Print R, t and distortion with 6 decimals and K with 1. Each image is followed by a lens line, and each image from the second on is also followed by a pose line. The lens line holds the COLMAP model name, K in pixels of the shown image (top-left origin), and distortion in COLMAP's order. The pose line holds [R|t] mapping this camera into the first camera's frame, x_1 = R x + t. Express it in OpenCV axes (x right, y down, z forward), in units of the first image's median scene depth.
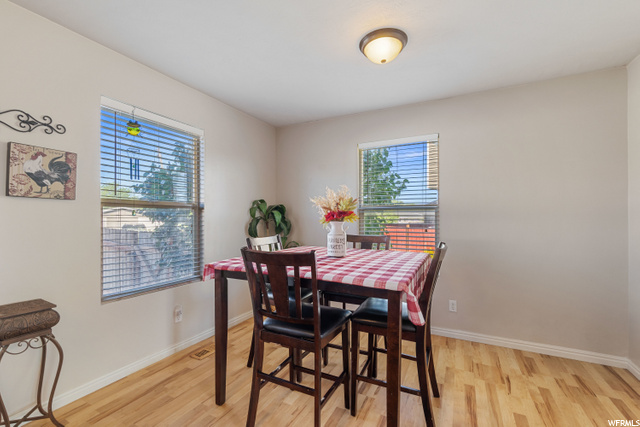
lens RADIAL K [[274.7, 0, 320.0], [0, 274.7, 213.5], [0, 0, 1]] dist [0.000099, 0.000061]
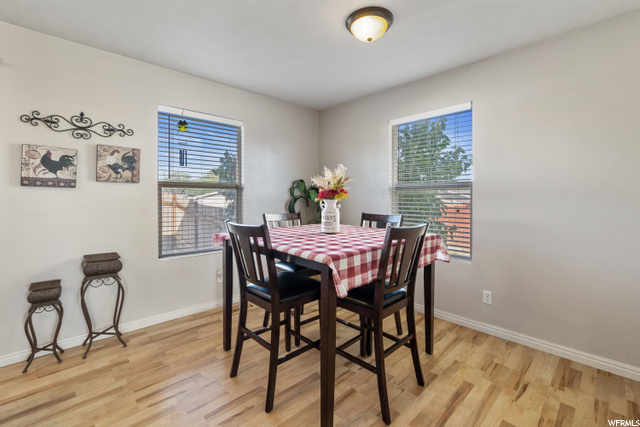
lens RADIAL K [[278.0, 0, 319.9], [0, 278.0, 193.9], [0, 0, 1]] dist [-0.000074, -0.000006]
pose [[0.944362, -0.001940, -0.328902, 0.380914], [0.003343, 0.999988, 0.003700, 0.002838], [0.328891, -0.004593, 0.944357, -0.015520]]
